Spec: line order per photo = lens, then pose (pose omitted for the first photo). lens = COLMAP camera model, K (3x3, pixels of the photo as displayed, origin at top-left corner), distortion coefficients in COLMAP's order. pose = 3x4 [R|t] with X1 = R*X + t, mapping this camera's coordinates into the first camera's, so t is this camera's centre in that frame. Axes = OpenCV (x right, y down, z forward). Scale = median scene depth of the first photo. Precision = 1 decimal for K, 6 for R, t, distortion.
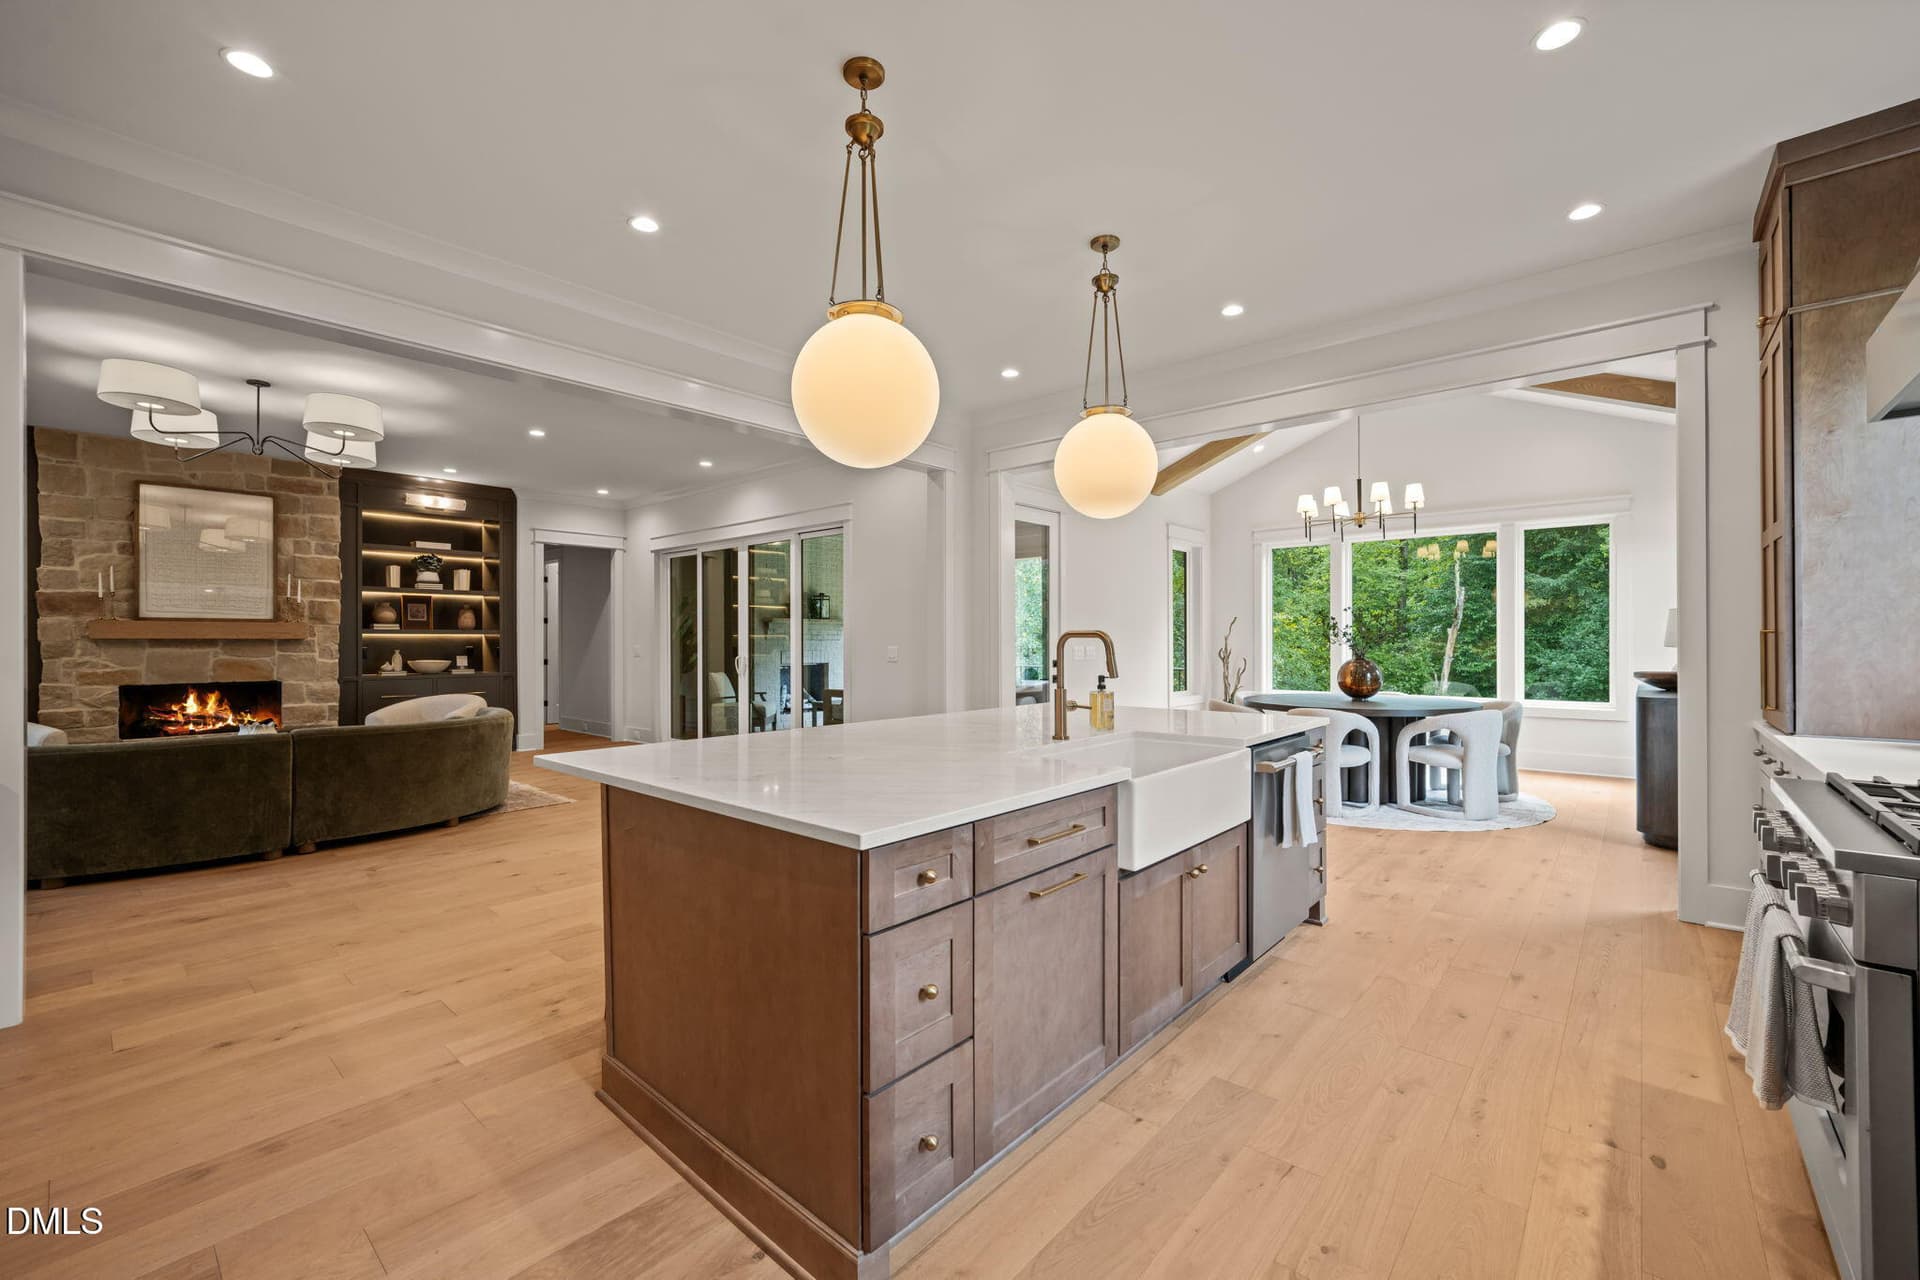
lens RADIAL K [[767.1, 0, 972.7], [0, 767.1, 636.8], [0, 0, 1]] dist [-0.004329, -0.001553]
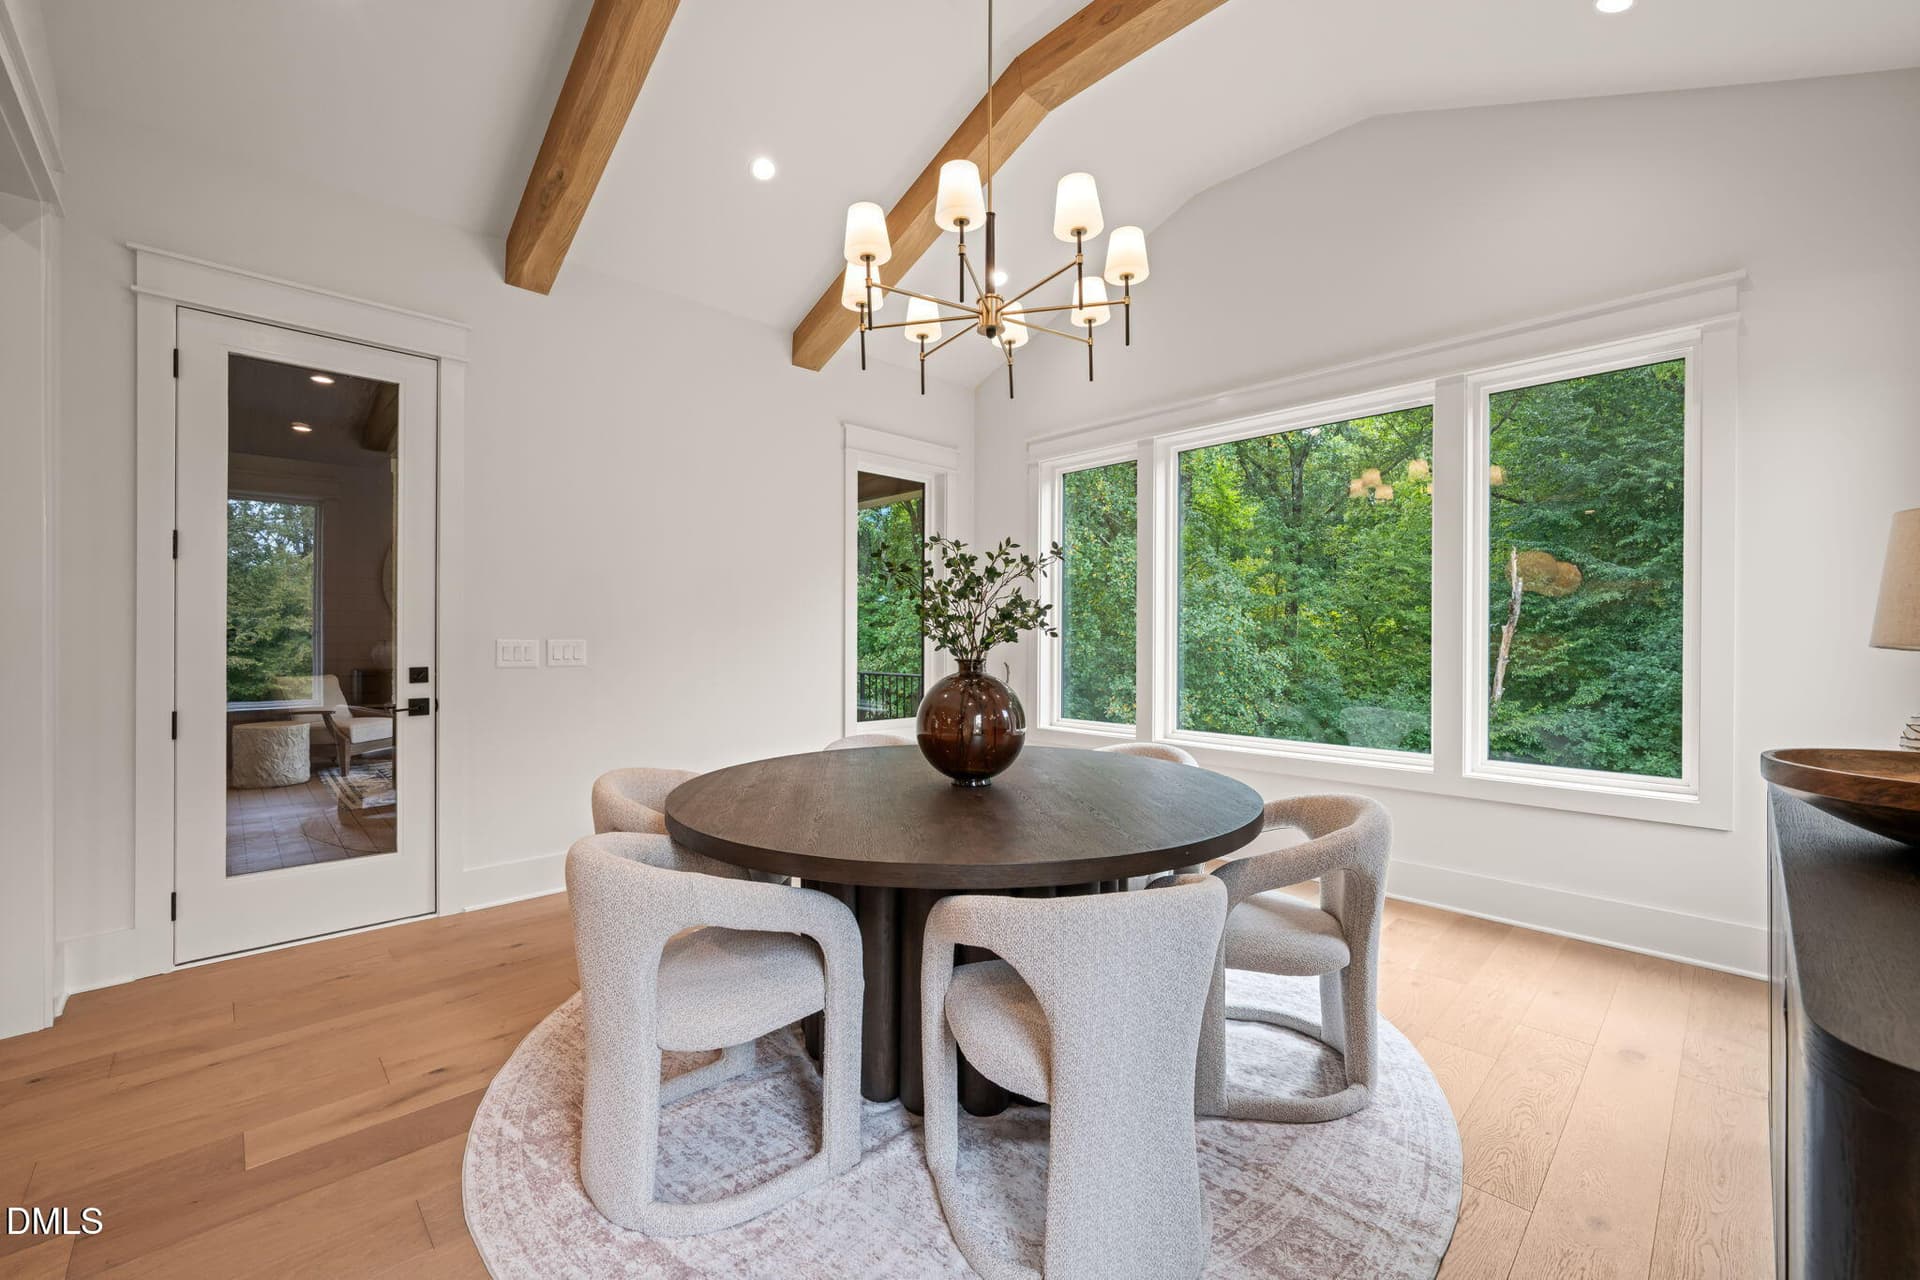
lens RADIAL K [[767.1, 0, 963.3], [0, 767.1, 638.5], [0, 0, 1]] dist [-0.004329, -0.001553]
pose [[0.997114, 0.005036, -0.075745, 0.099065], [-0.004644, 0.999975, 0.005357, 0.001783], [0.075771, -0.004990, 0.997113, 0.116189]]
